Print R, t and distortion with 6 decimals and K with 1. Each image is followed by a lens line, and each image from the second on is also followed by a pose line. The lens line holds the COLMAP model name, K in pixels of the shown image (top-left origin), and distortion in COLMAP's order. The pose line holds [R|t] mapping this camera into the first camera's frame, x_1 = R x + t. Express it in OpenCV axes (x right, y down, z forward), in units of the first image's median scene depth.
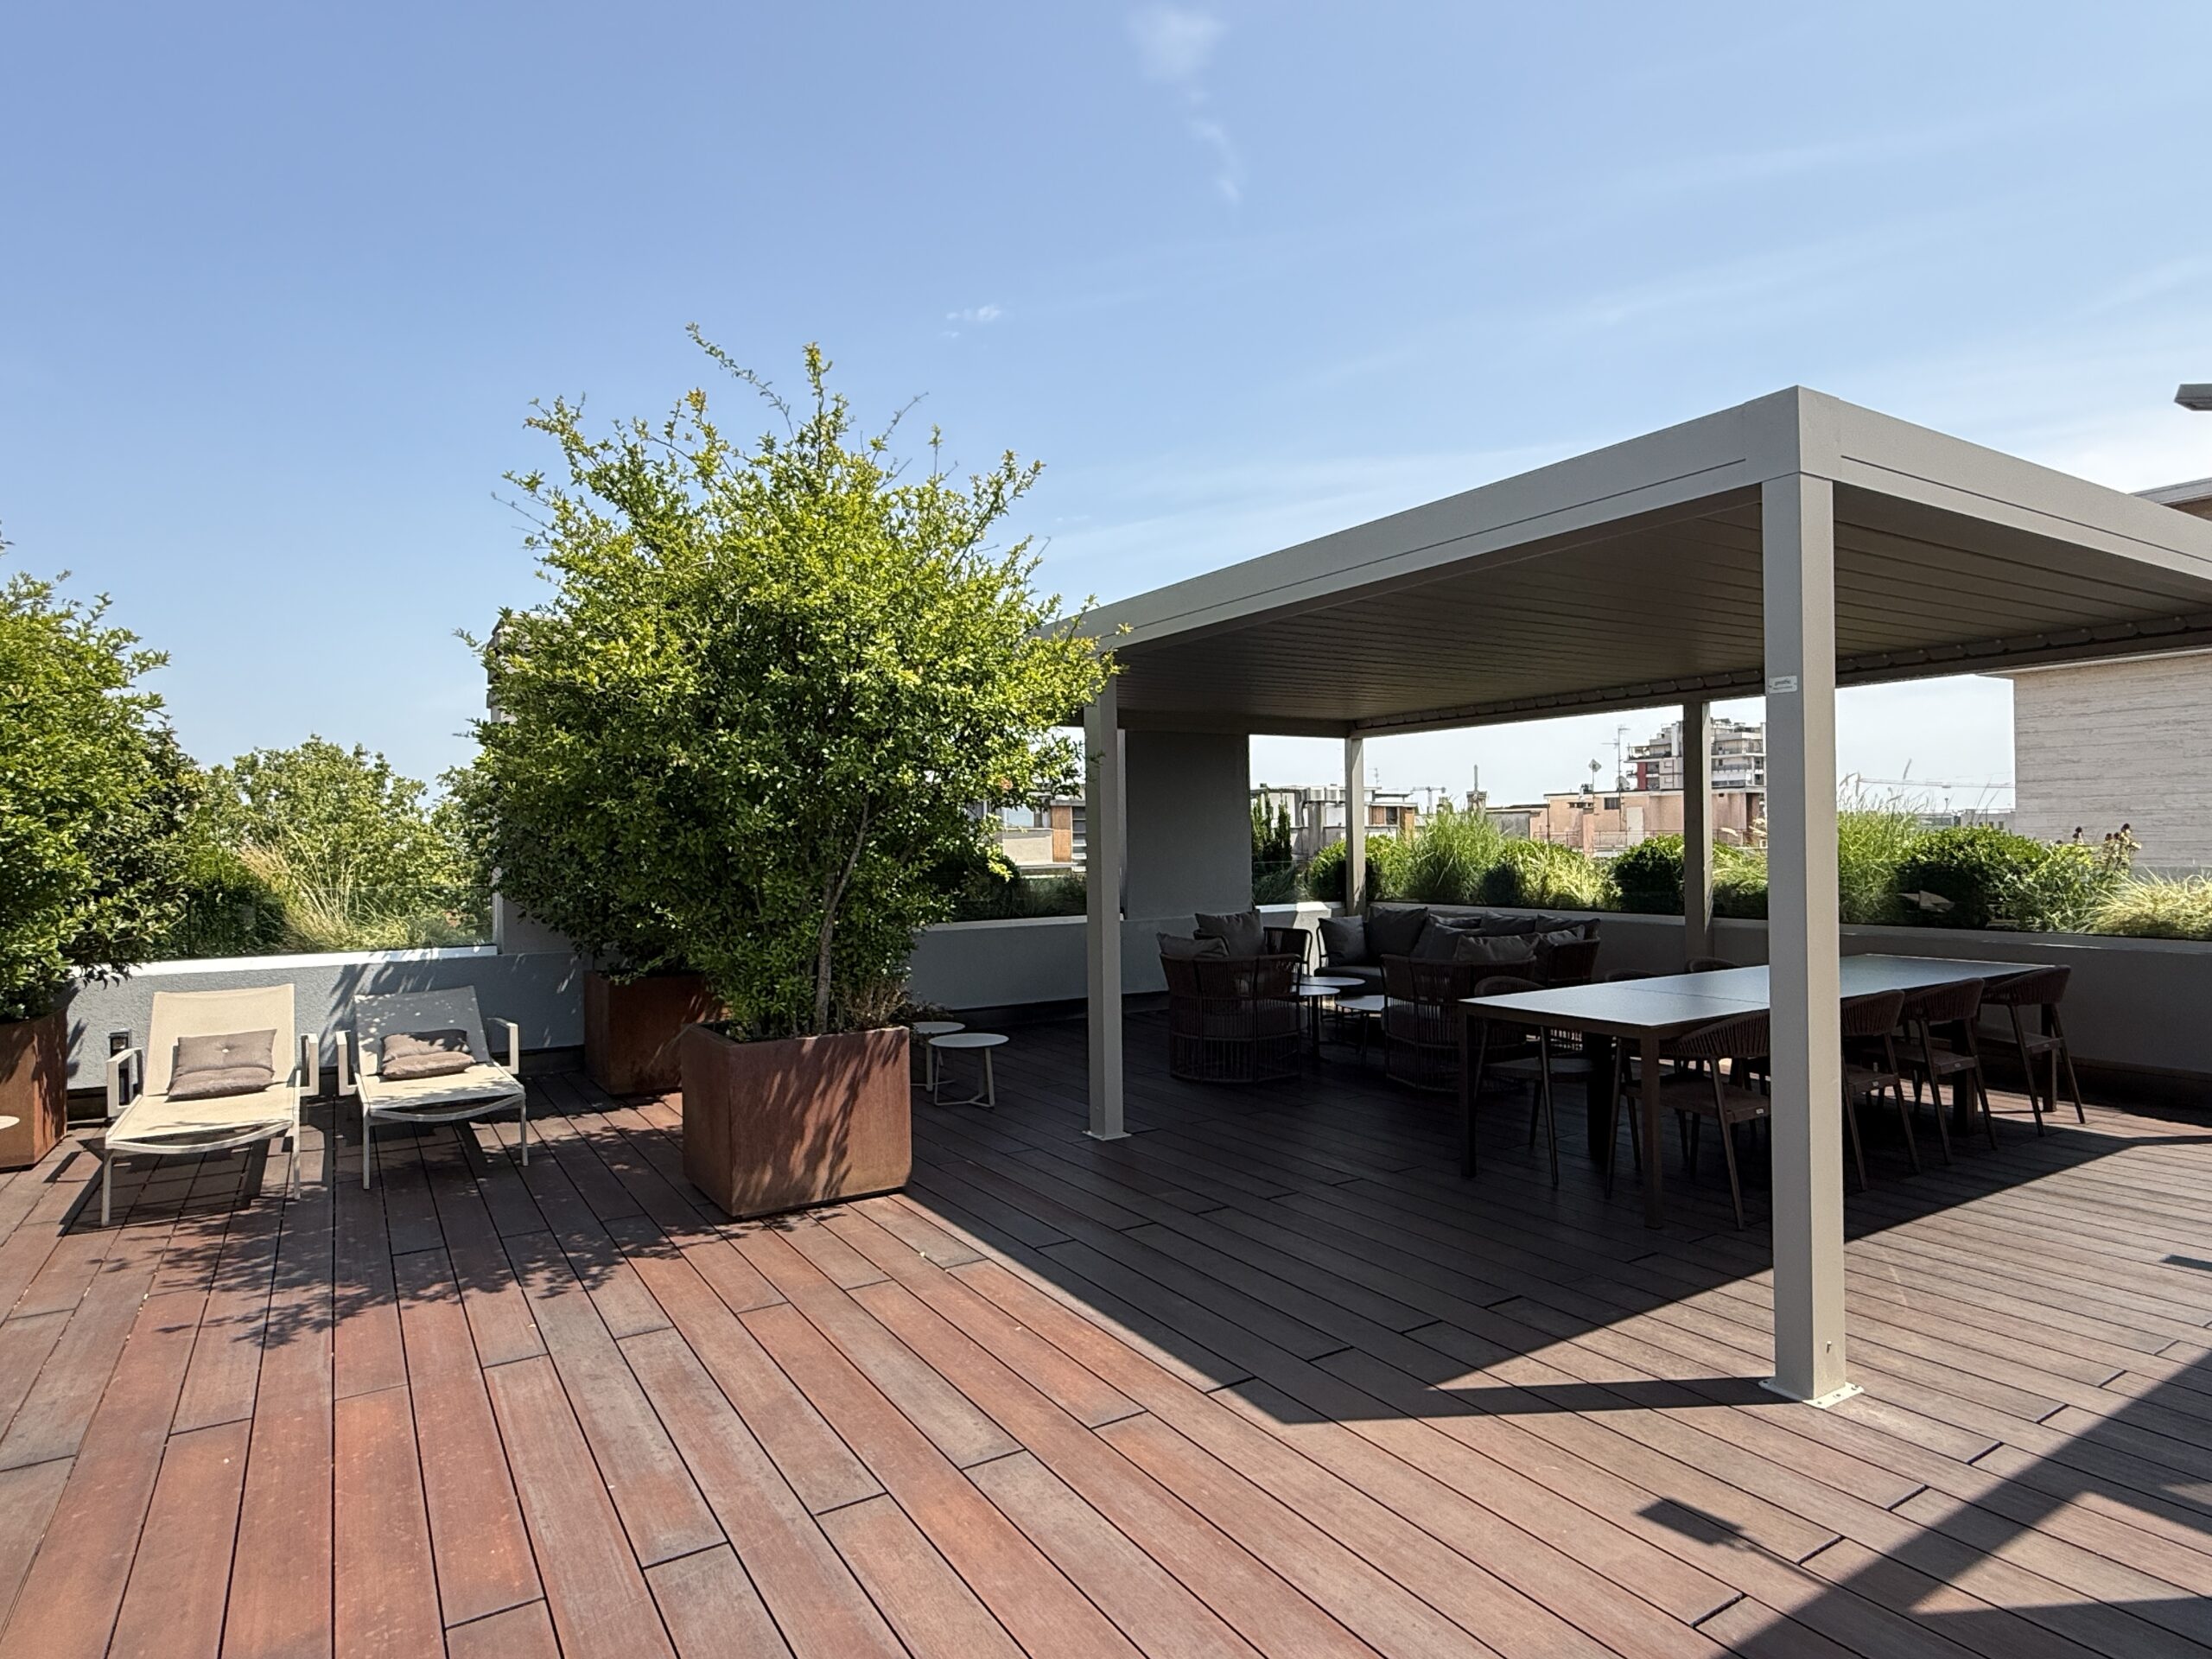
lens RADIAL K [[1239.3, 0, 1099.3], [0, 1239.3, 833.5], [0, 0, 1]] dist [0.005698, -0.001078]
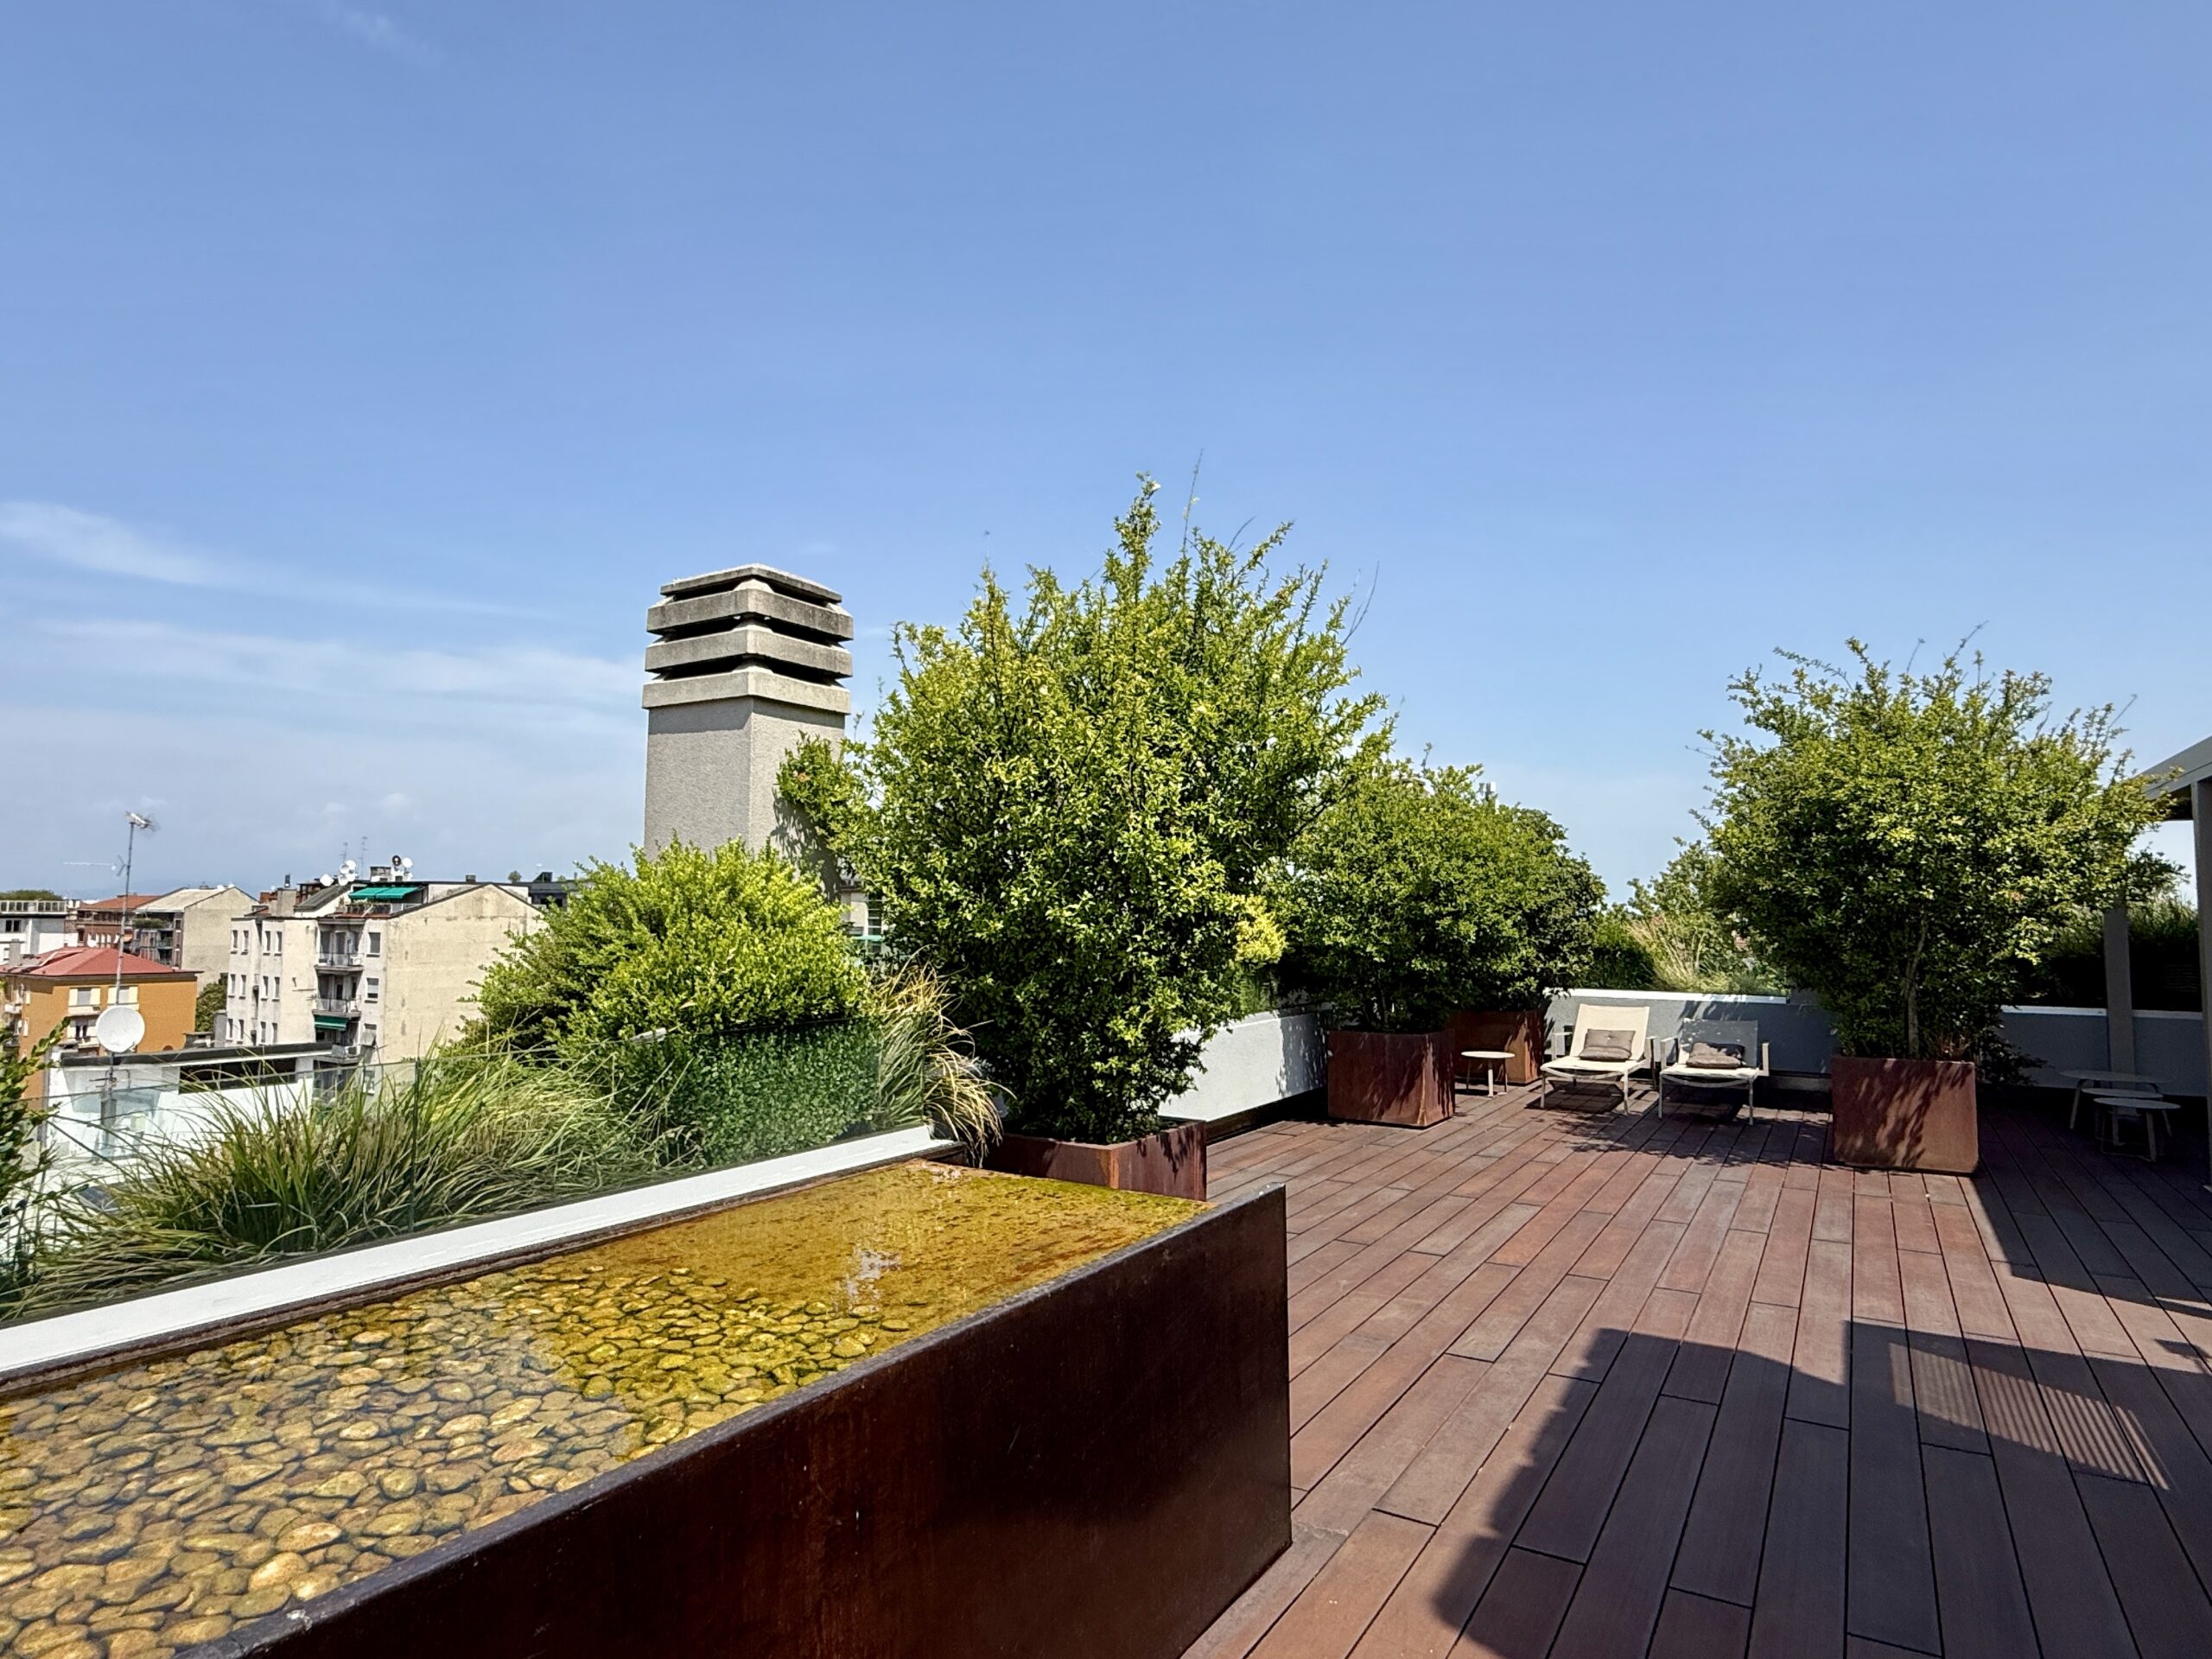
lens RADIAL K [[1239.3, 0, 1102.1], [0, 1239.3, 831.8], [0, 0, 1]] dist [0.005698, -0.001078]
pose [[0.454061, -0.042517, -0.889956, 0.695912], [-0.009584, 0.998570, -0.052596, -0.028346], [0.890919, 0.032411, 0.453004, -0.579477]]
